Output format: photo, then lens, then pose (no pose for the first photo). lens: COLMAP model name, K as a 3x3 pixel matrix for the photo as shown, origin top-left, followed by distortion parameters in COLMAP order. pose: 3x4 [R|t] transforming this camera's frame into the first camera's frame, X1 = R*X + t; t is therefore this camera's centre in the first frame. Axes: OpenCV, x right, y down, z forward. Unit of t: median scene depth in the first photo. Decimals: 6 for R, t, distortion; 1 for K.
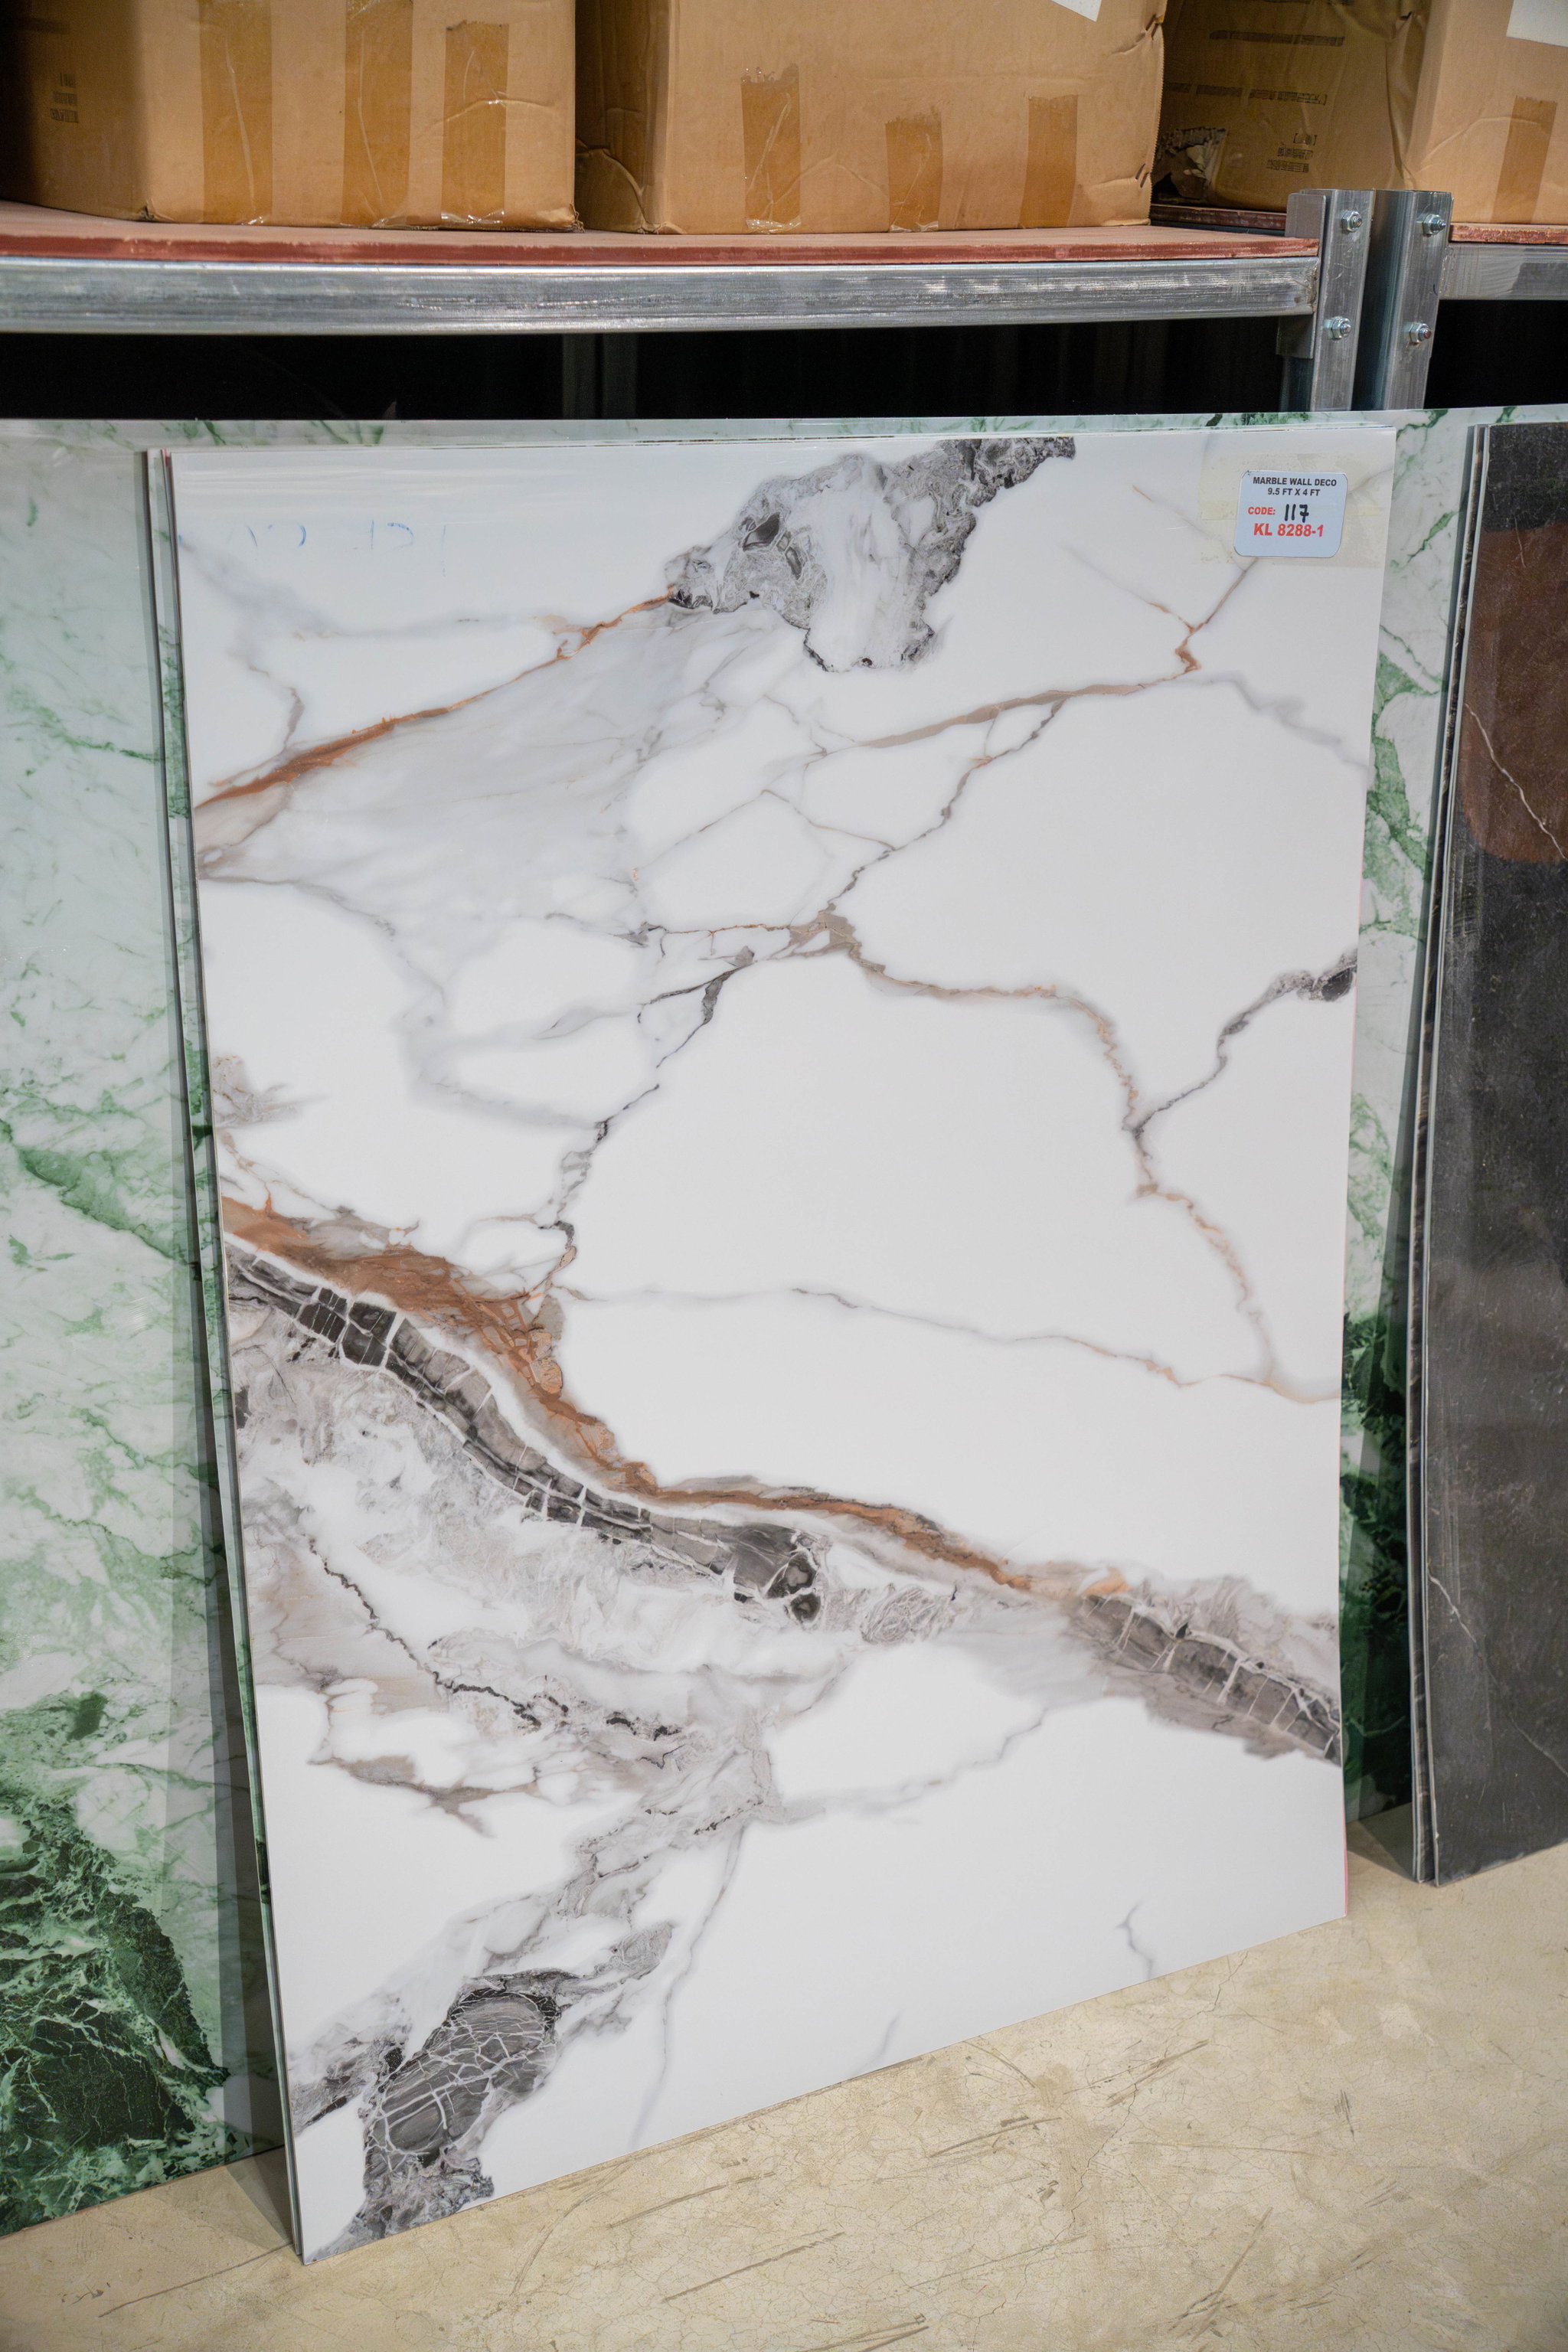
lens RADIAL K [[2977.0, 0, 791.4], [0, 2977.0, 1184.8], [0, 0, 1]] dist [0.154937, 0.000000]
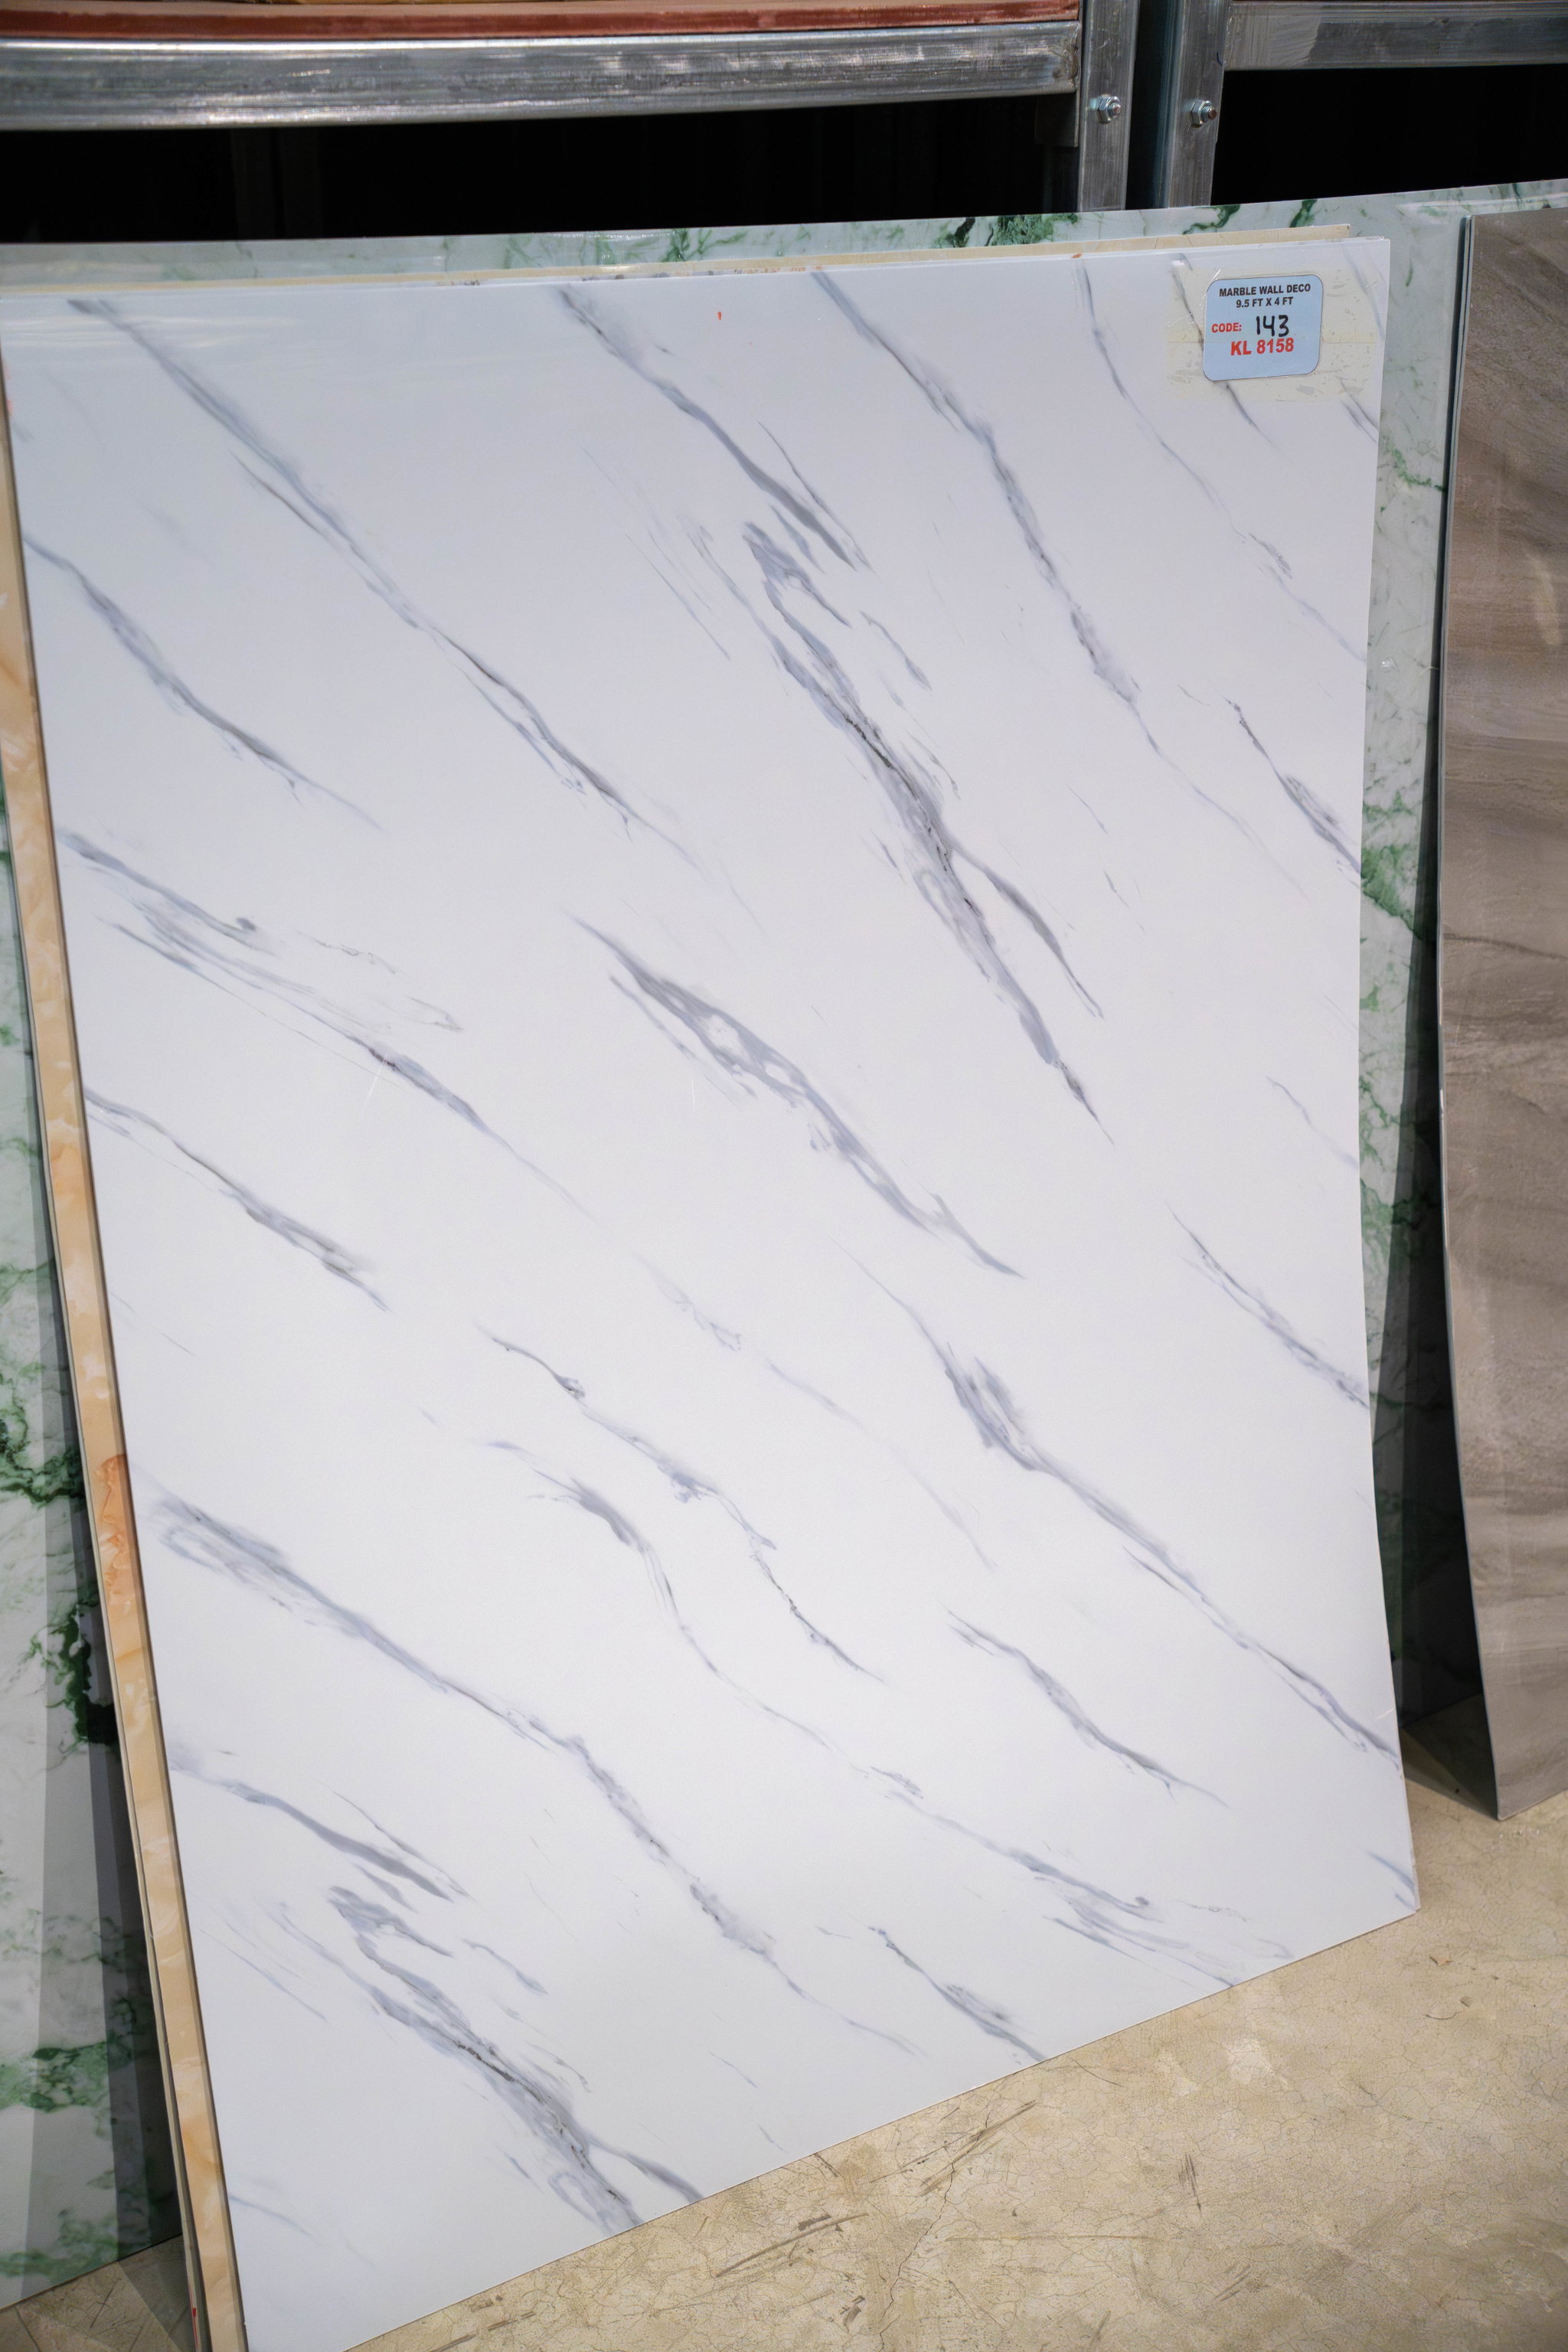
lens RADIAL K [[3036.2, 0, 801.1], [0, 3036.2, 1172.7], [0, 0, 1]] dist [0.184148, 0.000000]
pose [[0.997500, -0.045224, 0.054296, 0.036100], [0.042485, 0.997815, 0.050590, -0.035817], [-0.056466, -0.048156, 0.997242, 0.132049]]
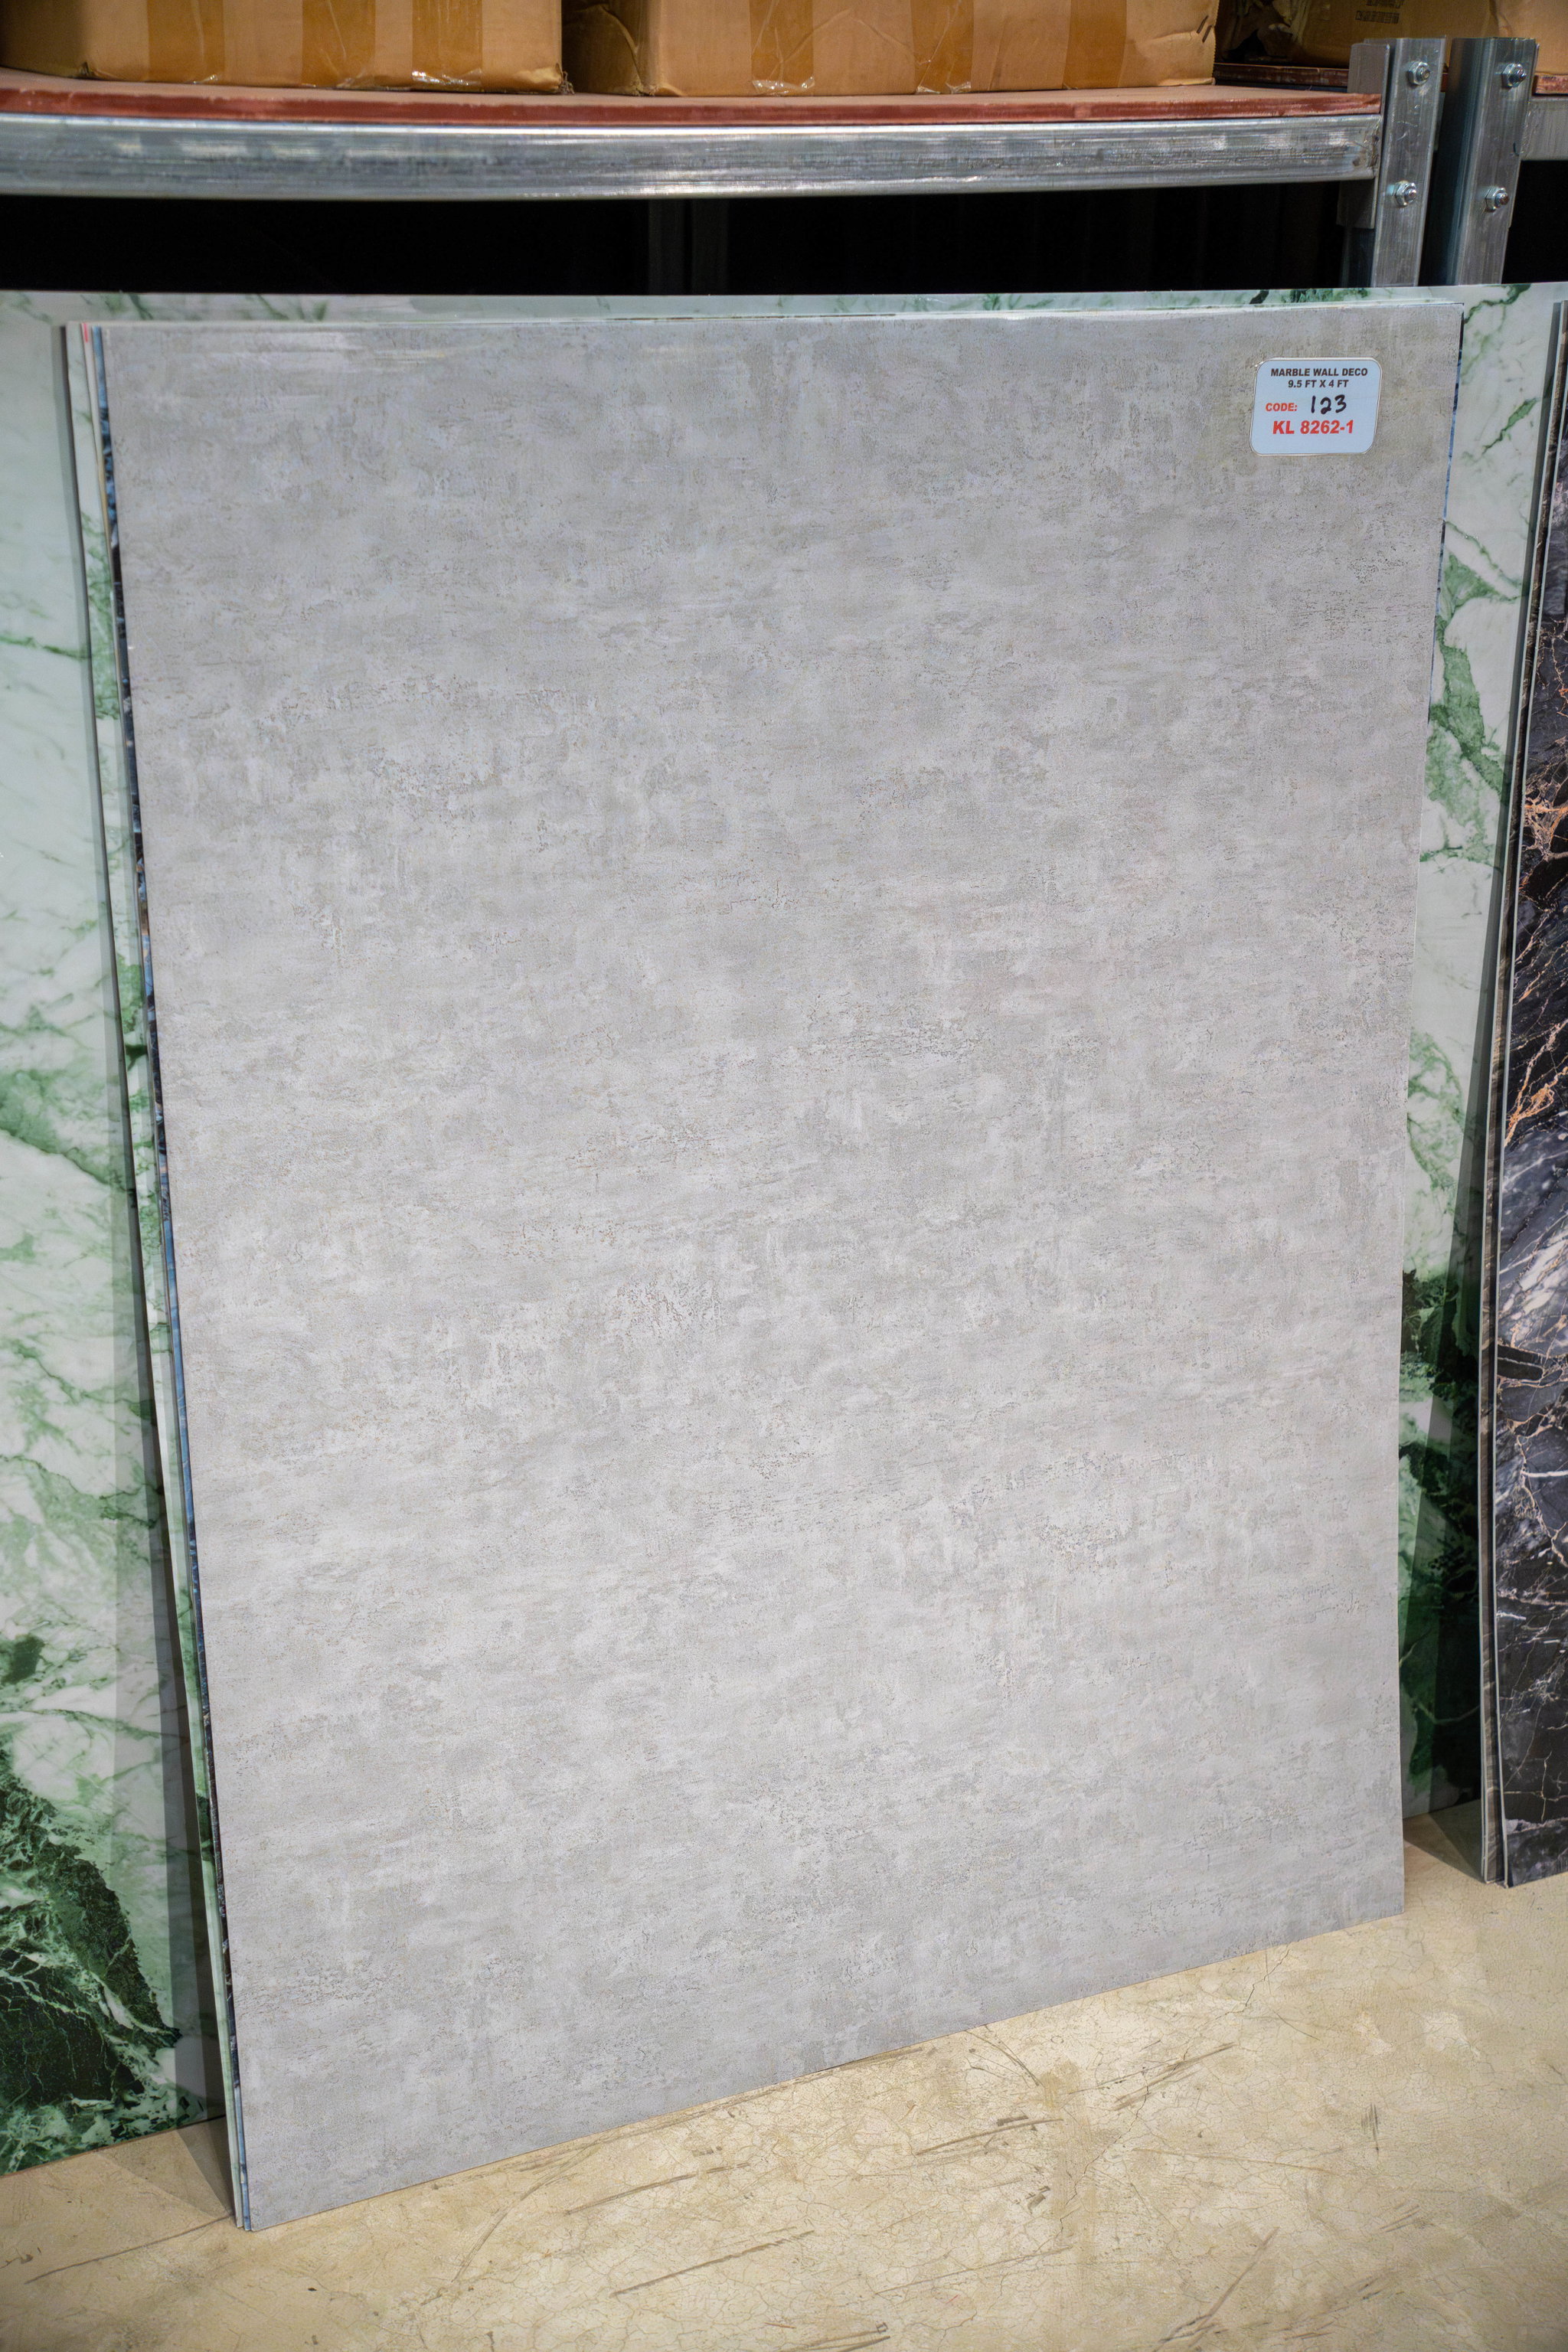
lens RADIAL K [[3036.2, 0, 790.1], [0, 3036.2, 1180.2], [0, 0, 1]] dist [0.184148, 0.000000]
pose [[0.996207, 0.020417, -0.084586, 0.081835], [-0.018873, 0.999641, 0.019005, 0.000492], [0.084944, -0.017336, 0.996235, 0.042500]]
